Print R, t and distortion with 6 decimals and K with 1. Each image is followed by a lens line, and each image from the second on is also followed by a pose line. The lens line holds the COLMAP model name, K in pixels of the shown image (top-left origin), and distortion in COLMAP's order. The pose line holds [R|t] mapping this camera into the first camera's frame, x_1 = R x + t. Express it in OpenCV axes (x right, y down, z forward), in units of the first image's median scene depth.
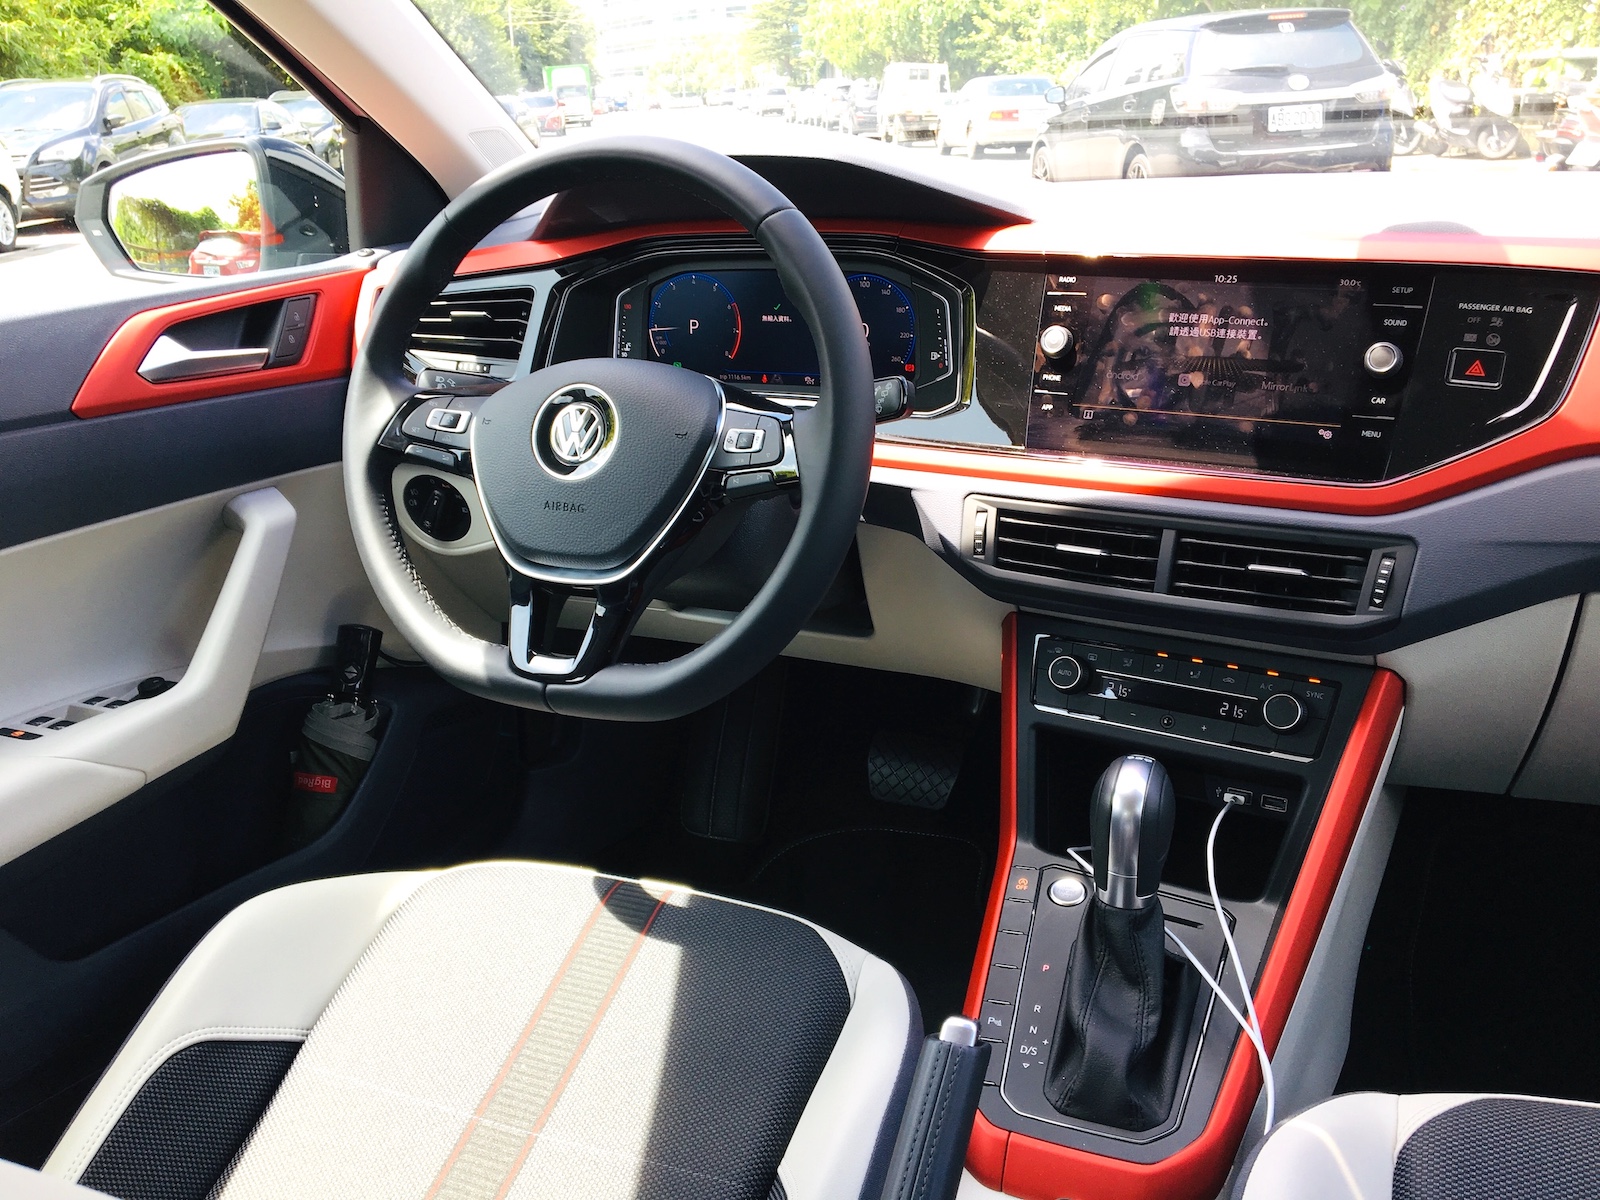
lens RADIAL K [[1348.3, 0, 796.6], [0, 1348.3, 599.1], [0, 0, 1]] dist [0.072906, -0.099053]
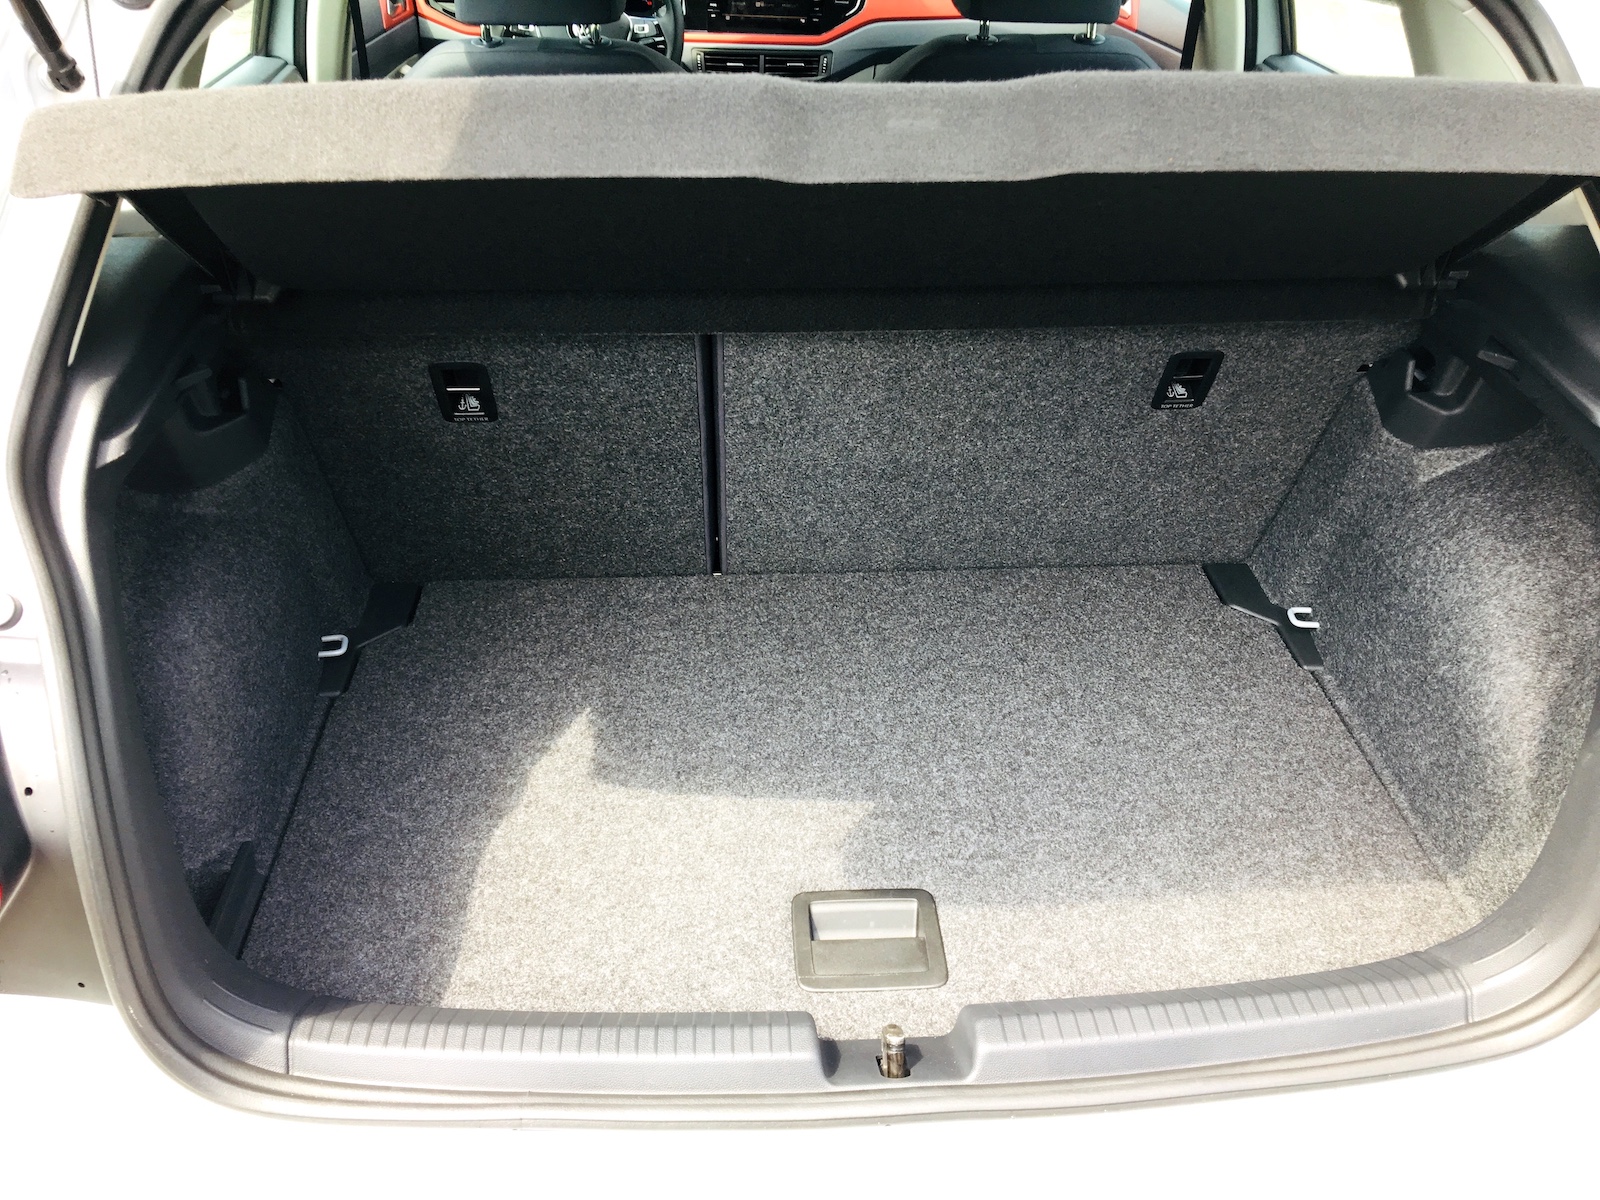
lens RADIAL K [[1348.3, 0, 808.4], [0, 1348.3, 600.5], [0, 0, 1]] dist [0.072906, -0.099053]
pose [[0.888360, -0.212624, 0.406949, -1.119232], [0.108631, 0.958482, 0.263651, 0.321984], [-0.446112, -0.190009, 0.874575, -1.945176]]
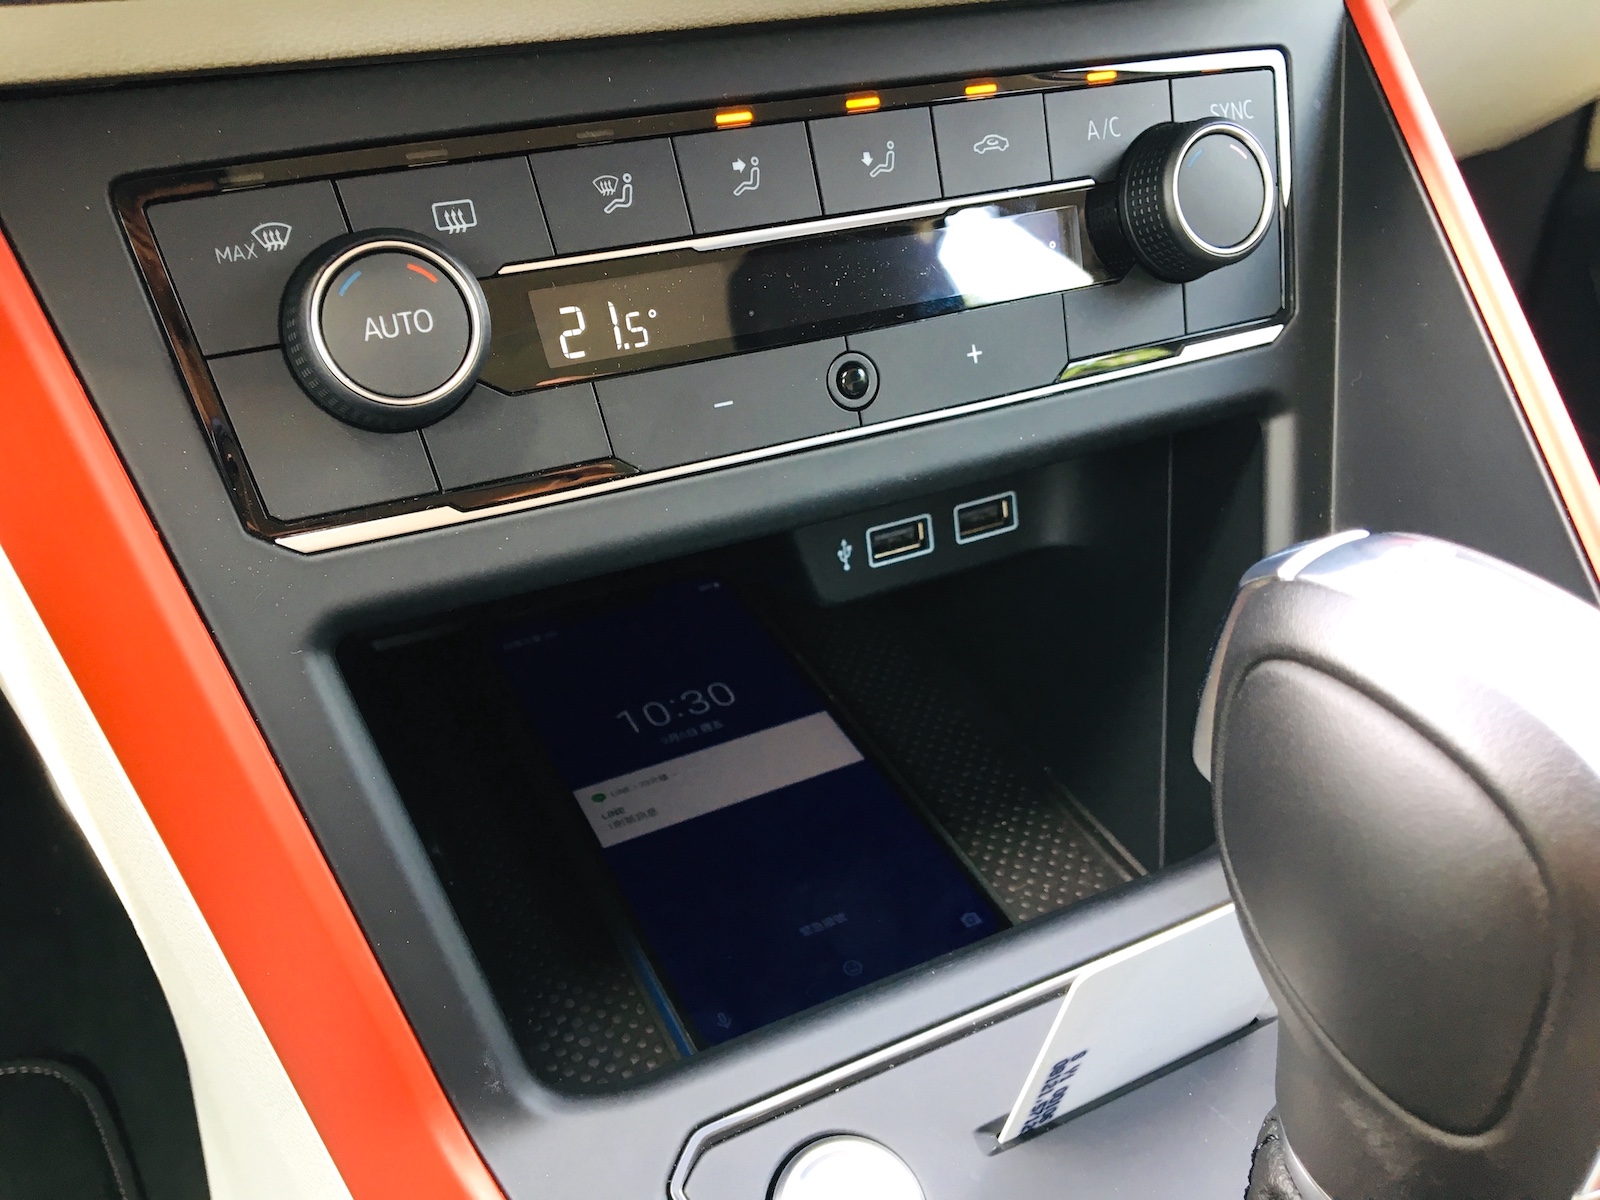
lens RADIAL K [[1348.3, 0, 806.6], [0, 1348.3, 602.9], [0, 0, 1]] dist [0.072906, -0.099053]
pose [[0.520239, -0.441471, 0.731064, 0.066238], [0.241992, 0.897145, 0.369556, 0.031909], [-0.819018, -0.015346, 0.573562, 0.836783]]
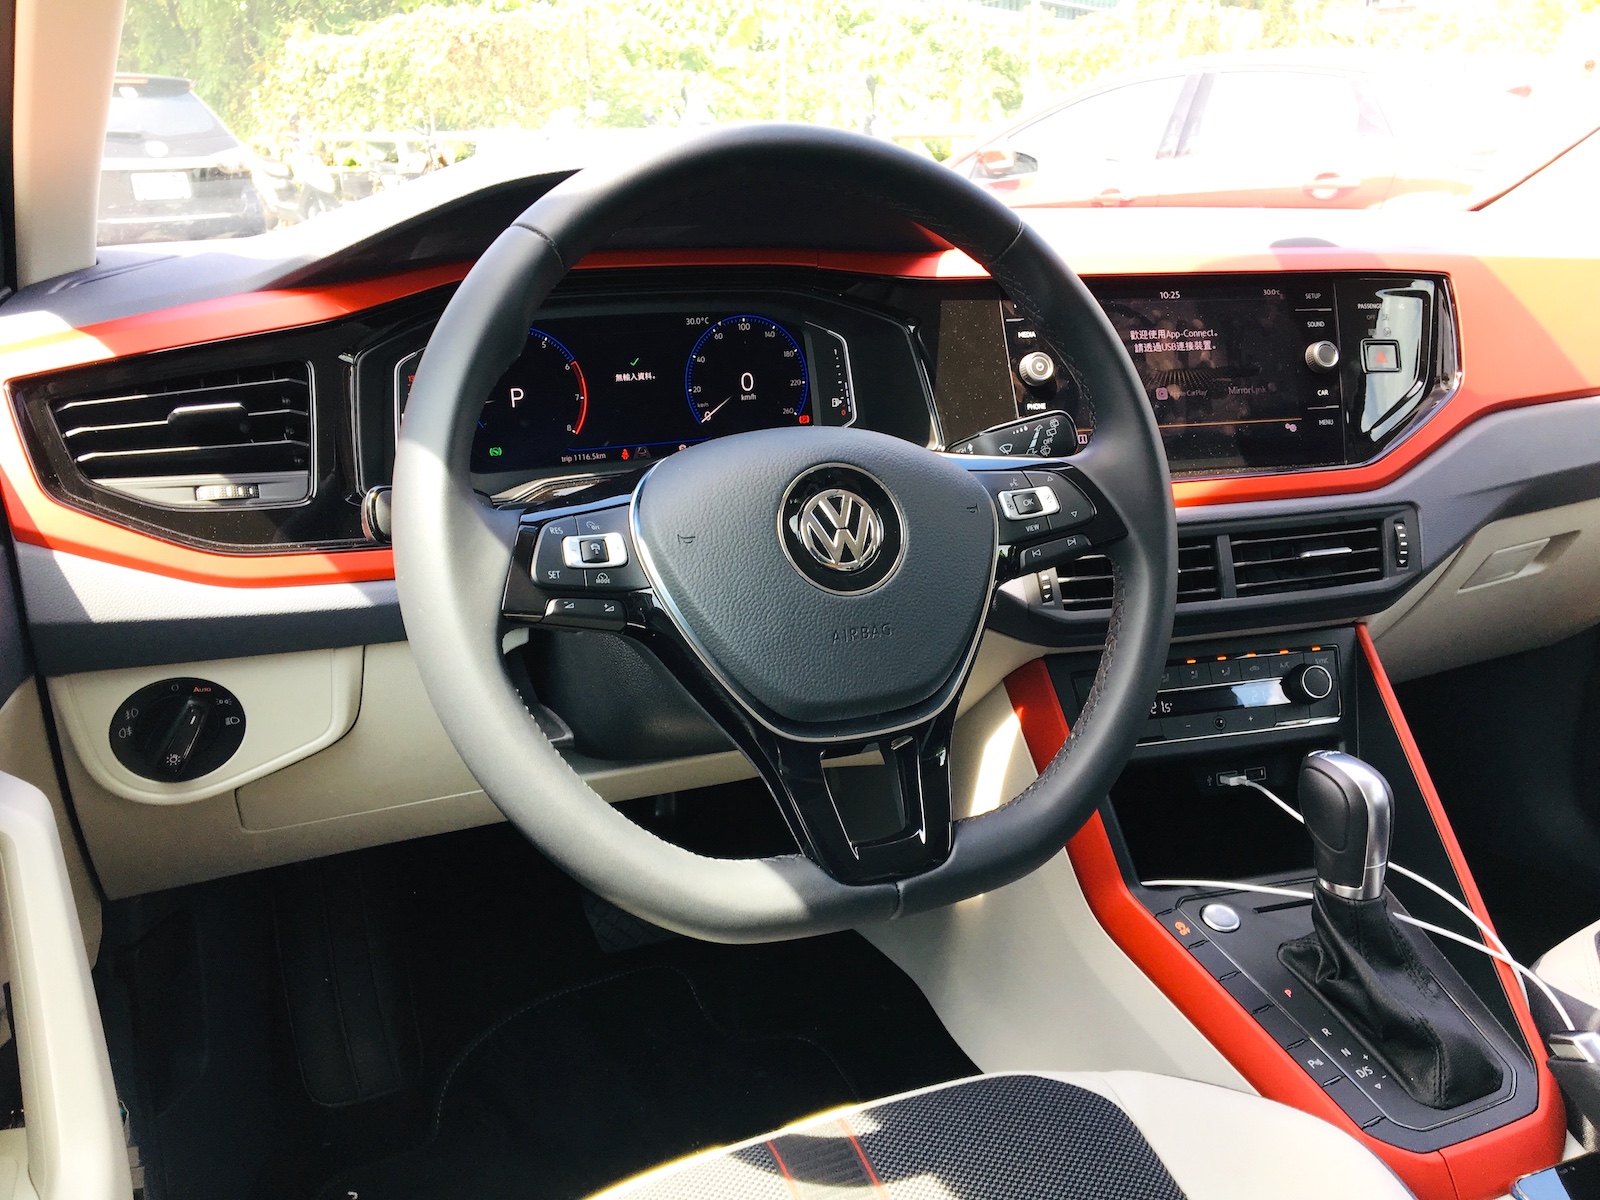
lens RADIAL K [[1348.3, 0, 807.5], [0, 1348.3, 600.4], [0, 0, 1]] dist [0.072906, -0.099053]
pose [[0.680607, -0.189384, 0.707748, -0.624677], [0.224446, 0.973463, 0.044648, -0.111384], [-0.697423, 0.128463, 0.705052, 0.468503]]
